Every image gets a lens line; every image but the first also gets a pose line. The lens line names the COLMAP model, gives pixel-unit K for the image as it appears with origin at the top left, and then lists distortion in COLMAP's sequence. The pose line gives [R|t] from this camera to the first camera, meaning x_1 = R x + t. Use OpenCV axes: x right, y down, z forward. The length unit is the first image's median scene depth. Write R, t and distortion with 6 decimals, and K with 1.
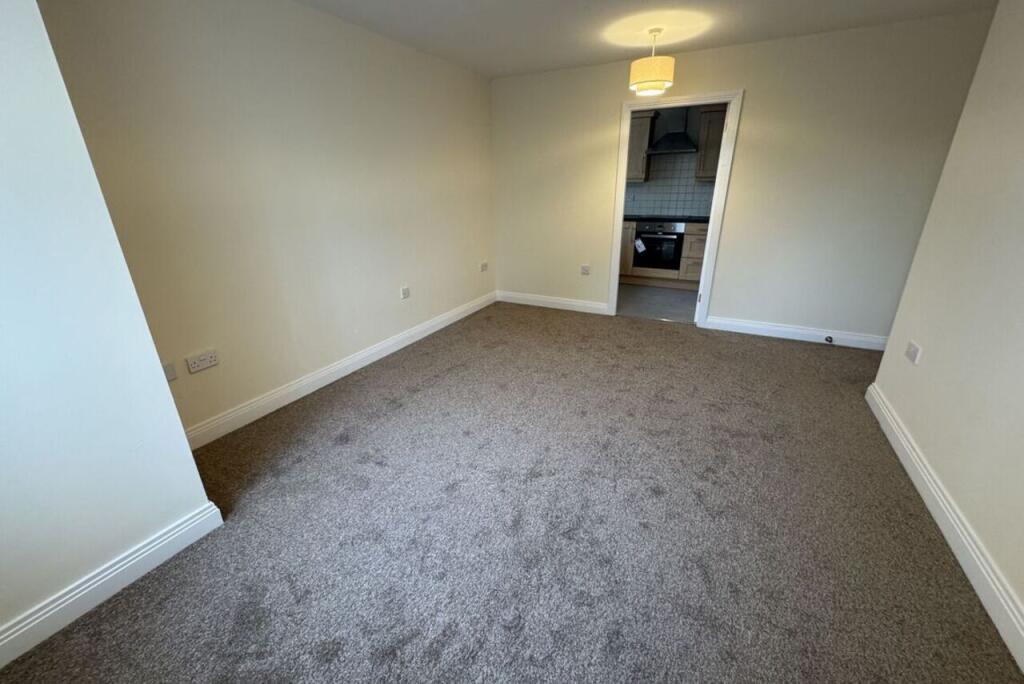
lens RADIAL K [[401.0, 0, 511.7], [0, 401.0, 340.1], [0, 0, 1]] dist [-0.000553, 0.000256]
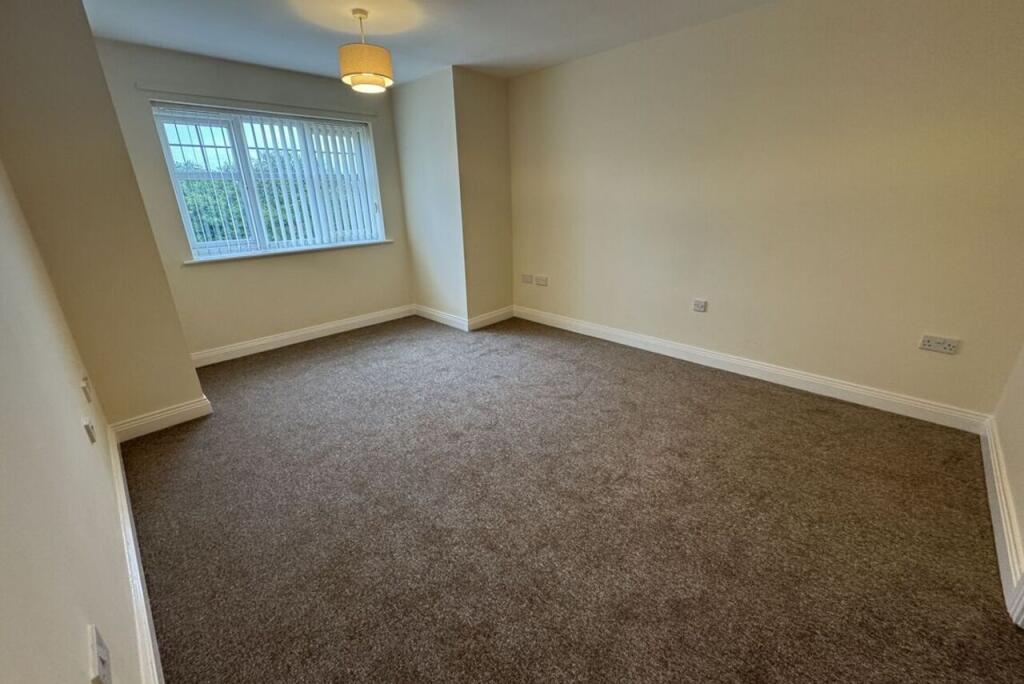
lens RADIAL K [[401.0, 0, 511.2], [0, 401.0, 342.9], [0, 0, 1]] dist [-0.000553, 0.000256]
pose [[-0.276922, 0.355884, -0.892559, 0.817072], [-0.322117, 0.840755, 0.435168, -0.364129], [0.905293, 0.408016, -0.118187, 0.922833]]
